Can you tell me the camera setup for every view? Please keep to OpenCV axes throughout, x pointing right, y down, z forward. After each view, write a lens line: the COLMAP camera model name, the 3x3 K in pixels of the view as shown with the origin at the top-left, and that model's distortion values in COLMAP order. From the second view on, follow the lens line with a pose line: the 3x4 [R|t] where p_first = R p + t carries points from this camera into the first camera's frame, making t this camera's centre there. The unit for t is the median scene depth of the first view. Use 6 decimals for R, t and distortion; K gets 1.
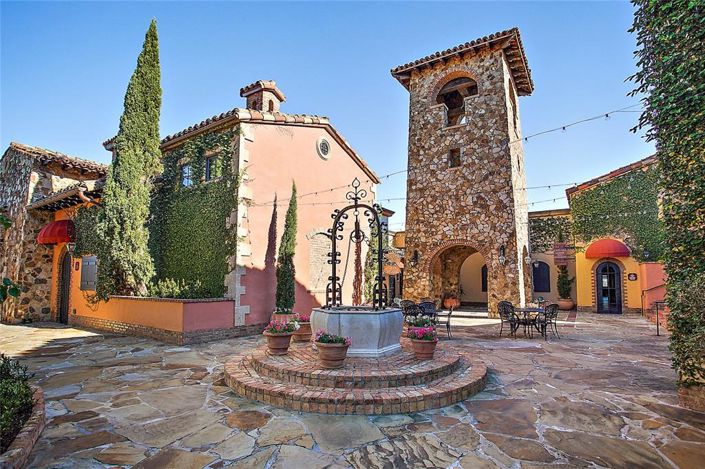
lens RADIAL K [[357.0, 0, 353.0], [0, 357.0, 255.5], [0, 0, 1]] dist [-0.018345, 0.000790]
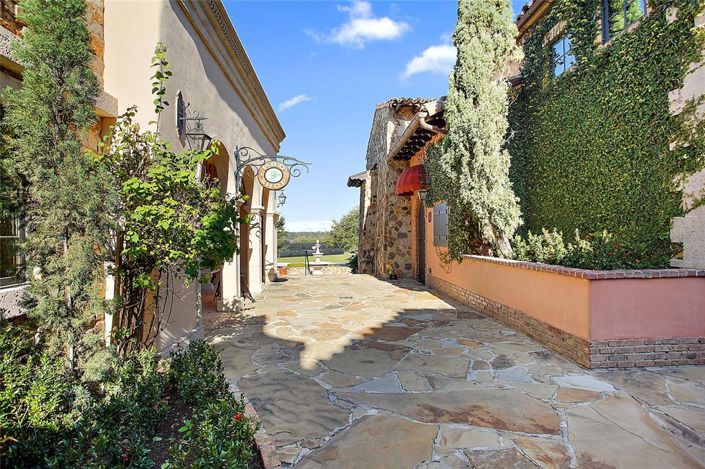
lens RADIAL K [[366.5, 0, 352.5], [0, 366.5, 234.5], [0, 0, 1]] dist [-0.090151, 0.047992]
pose [[0.602783, -0.009101, -0.797854, -0.243171], [0.069618, 0.996721, 0.041228, 0.027487], [0.794863, -0.080396, 0.601440, 0.398002]]
